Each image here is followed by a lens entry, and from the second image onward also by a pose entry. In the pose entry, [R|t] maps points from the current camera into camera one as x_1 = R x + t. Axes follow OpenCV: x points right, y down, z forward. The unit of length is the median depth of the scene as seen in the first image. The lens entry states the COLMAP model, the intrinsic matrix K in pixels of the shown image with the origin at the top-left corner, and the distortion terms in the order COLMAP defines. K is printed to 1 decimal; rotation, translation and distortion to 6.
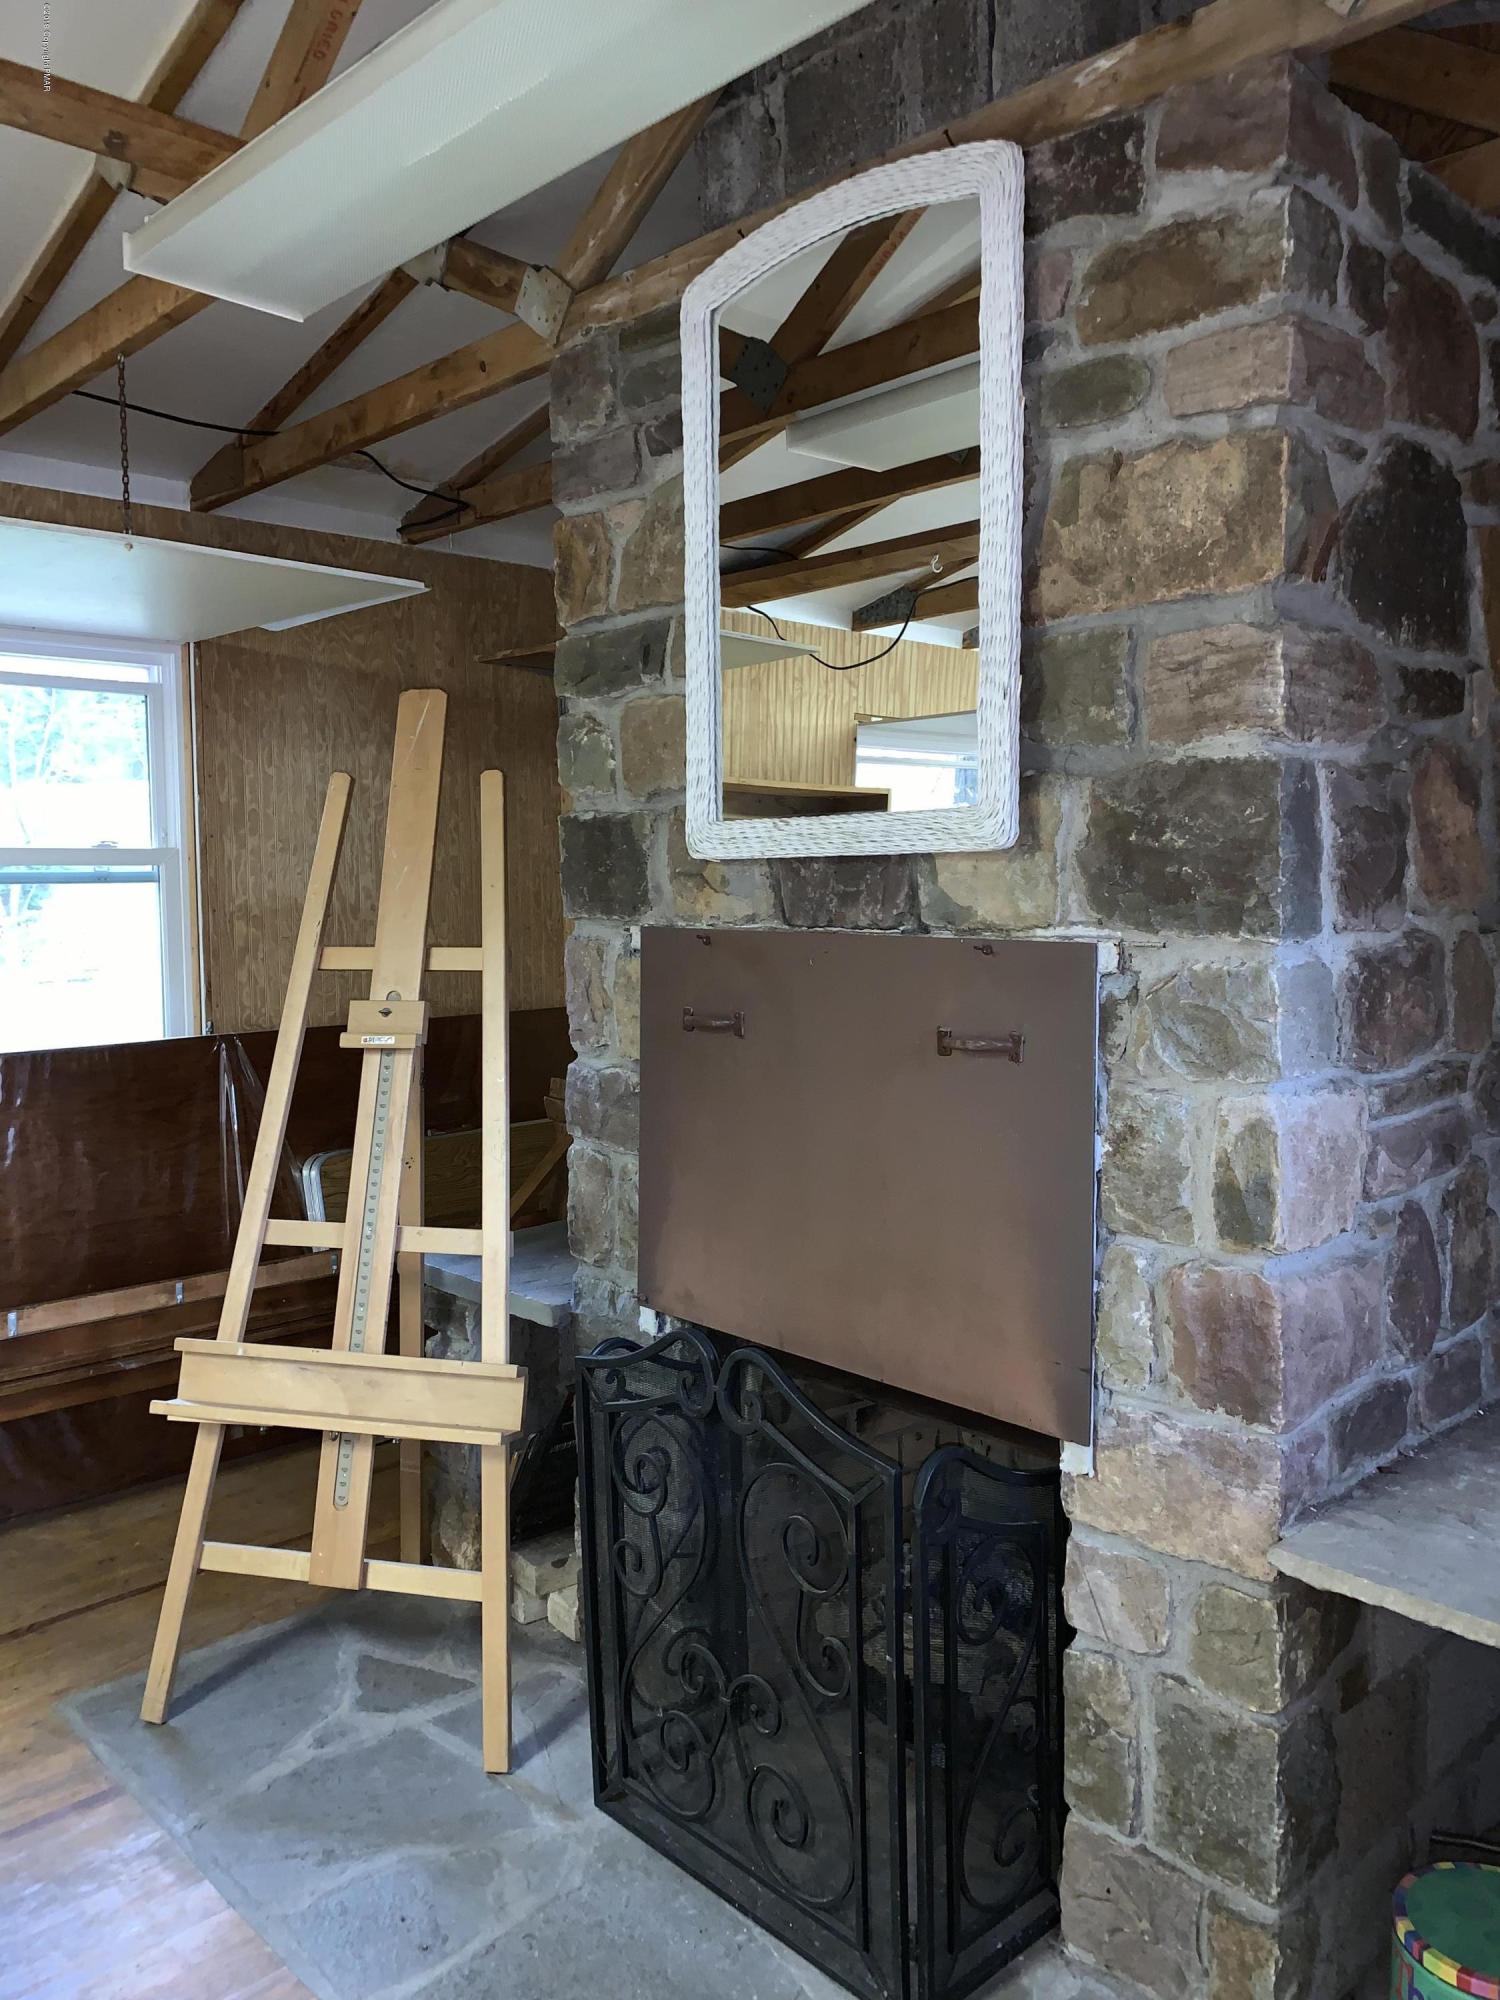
lens RADIAL K [[1526.5, 0, 750.0], [0, 1526.5, 1000.0], [0, 0, 1]] dist [0.003284, -0.003427]
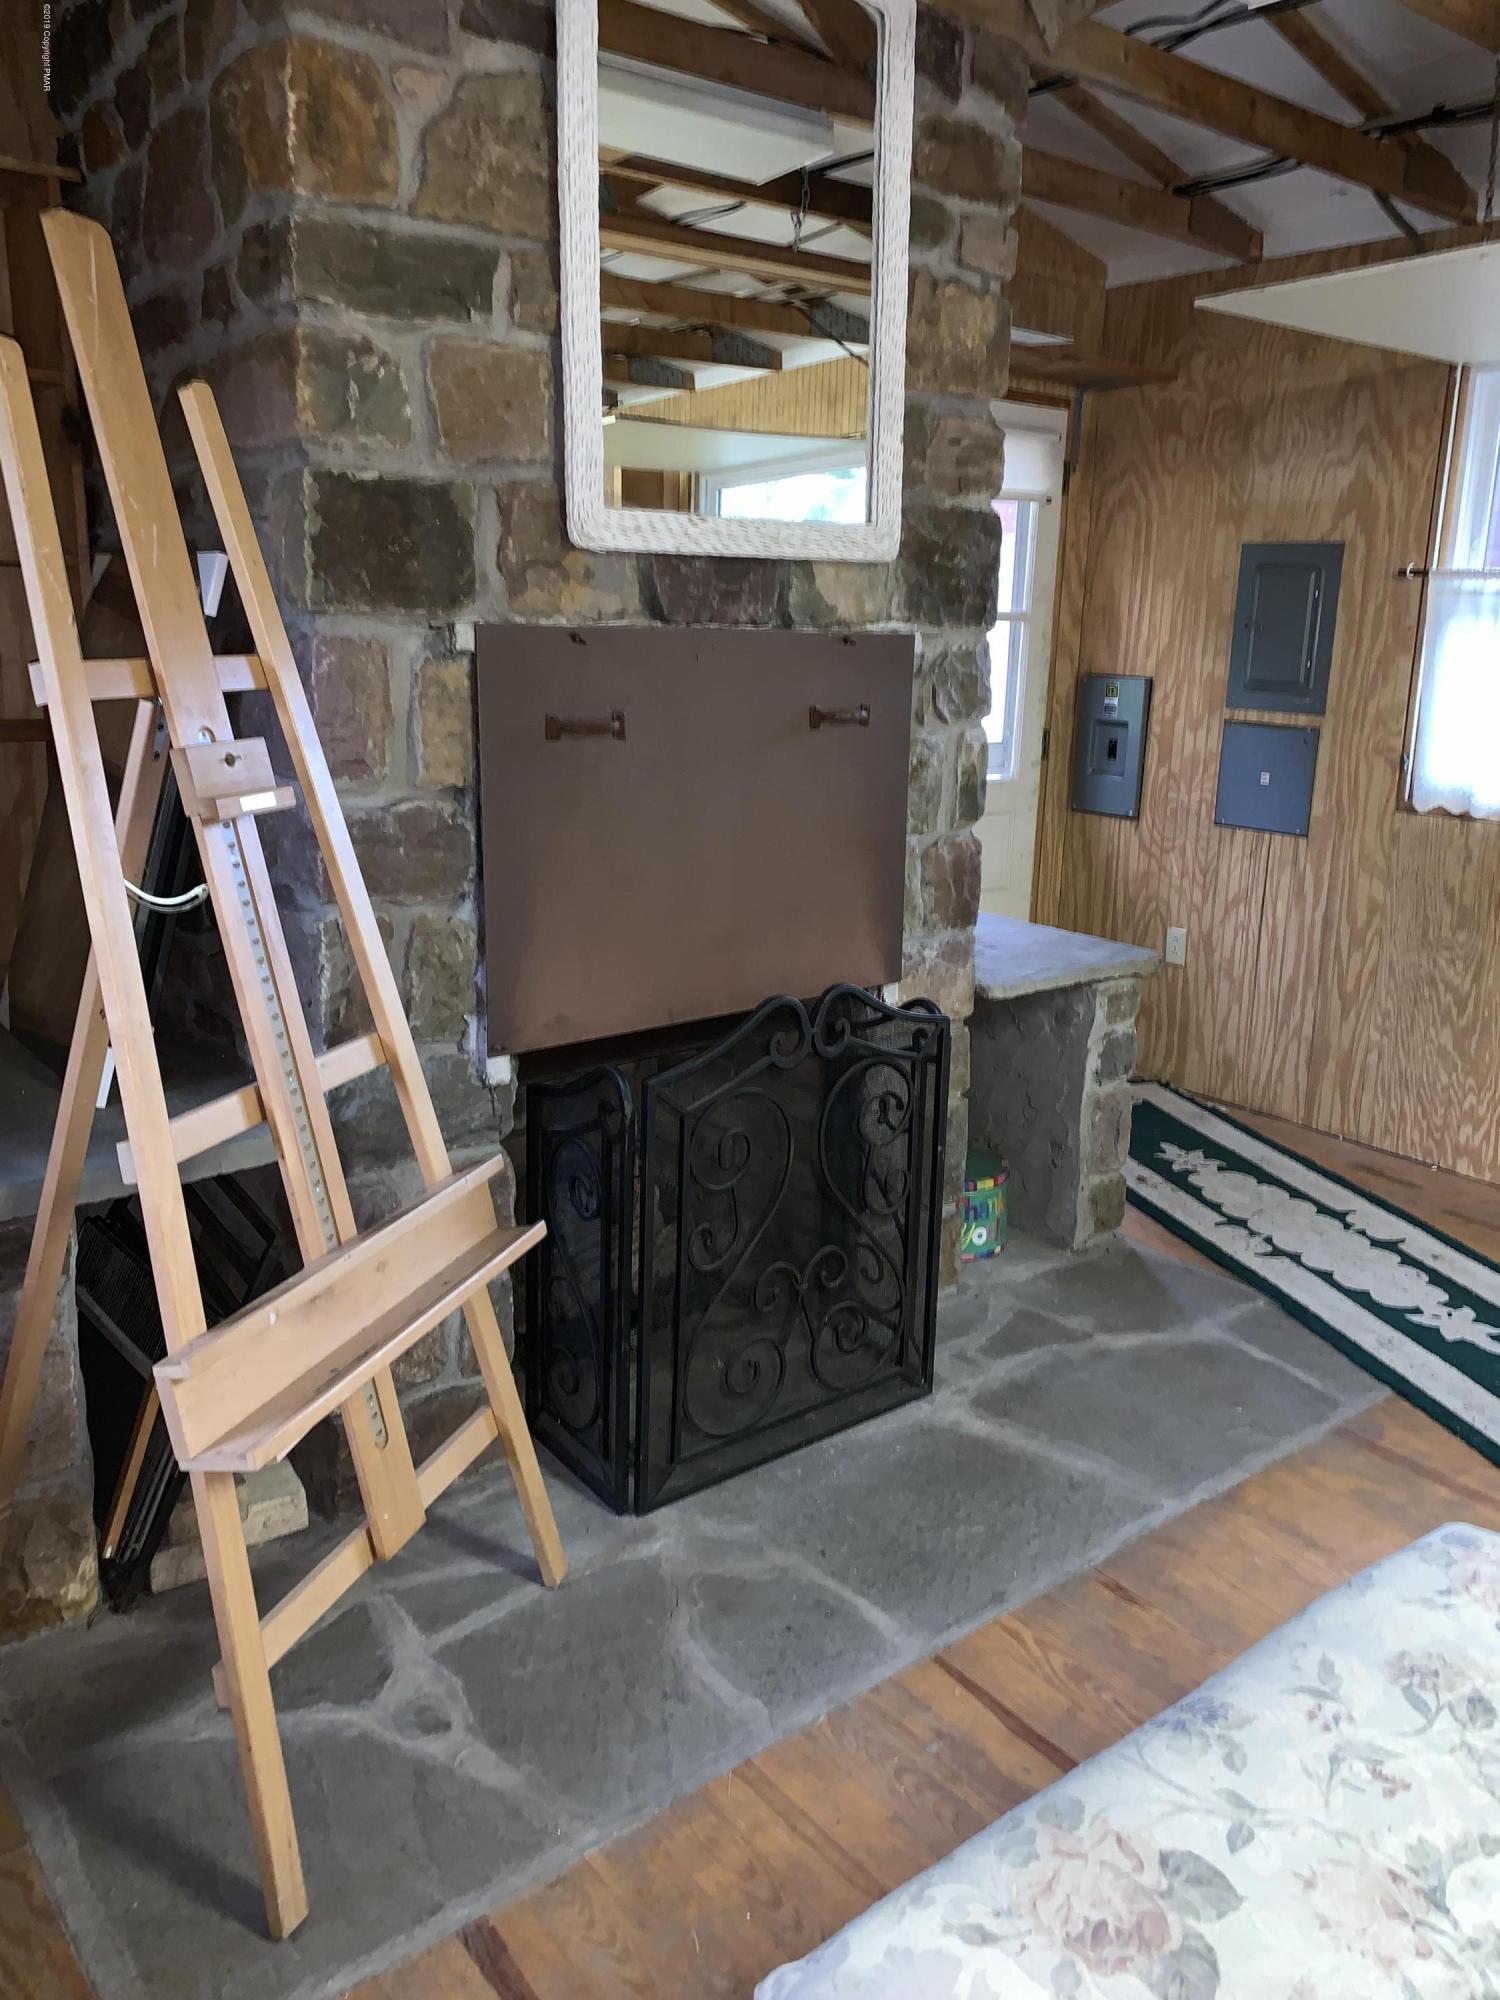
lens RADIAL K [[1484.7, 0, 750.0], [0, 1484.7, 1000.0], [0, 0, 1]] dist [0.048353, -0.160753]
pose [[0.077407, -0.243109, 0.966906, -1.012541], [0.054086, 0.969411, 0.239409, -0.038766], [-0.995531, 0.033764, 0.088188, 0.865904]]
